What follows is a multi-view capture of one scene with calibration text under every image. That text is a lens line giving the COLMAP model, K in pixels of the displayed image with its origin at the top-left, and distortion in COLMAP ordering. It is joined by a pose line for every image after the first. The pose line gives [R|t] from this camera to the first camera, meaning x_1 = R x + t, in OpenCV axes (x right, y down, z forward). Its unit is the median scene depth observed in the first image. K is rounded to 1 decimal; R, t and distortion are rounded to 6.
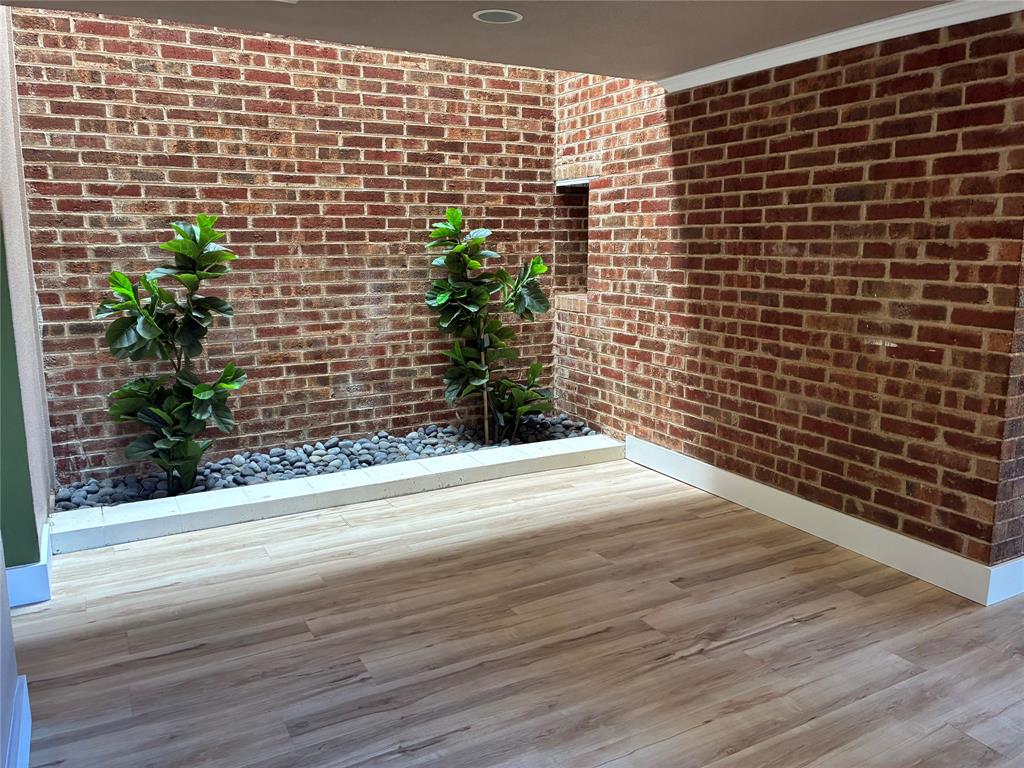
lens RADIAL K [[759.2, 0, 512.0], [0, 759.2, 384.0], [0, 0, 1]] dist [0.040032, -0.039304]
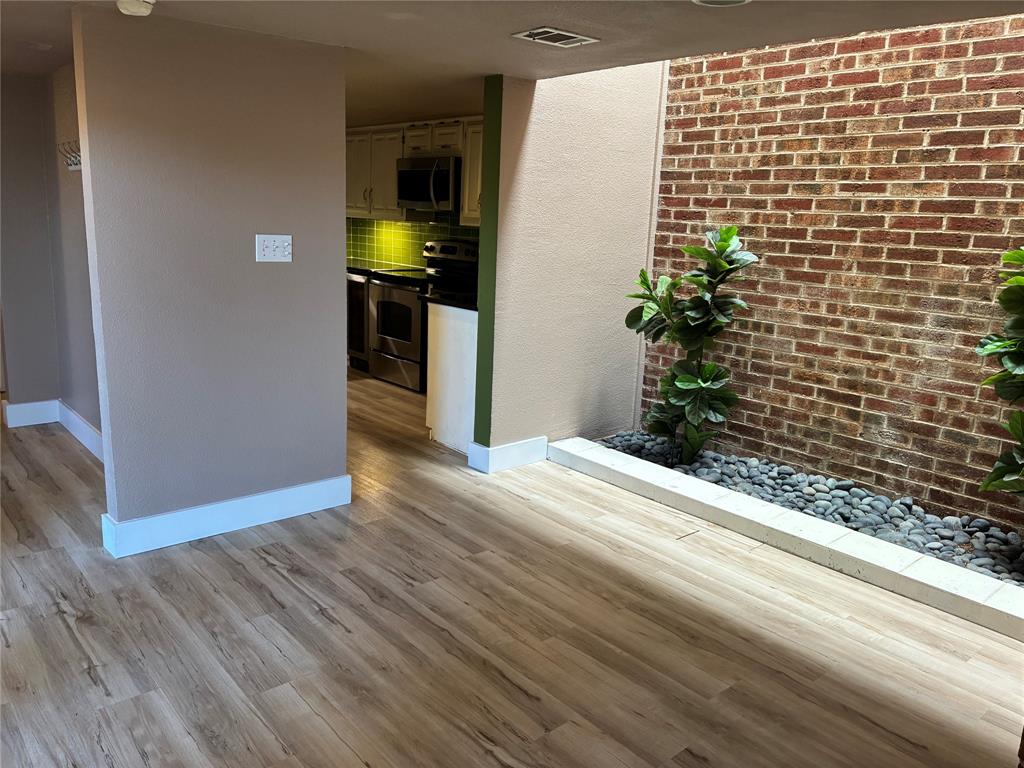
lens RADIAL K [[766.3, 0, 512.0], [0, 766.3, 384.0], [0, 0, 1]] dist [0.063804, -0.055851]
pose [[0.227661, 0.224896, -0.947413, 0.553786], [-0.229409, 0.957963, 0.172274, -0.111952], [0.946331, 0.178125, 0.269684, 0.411062]]
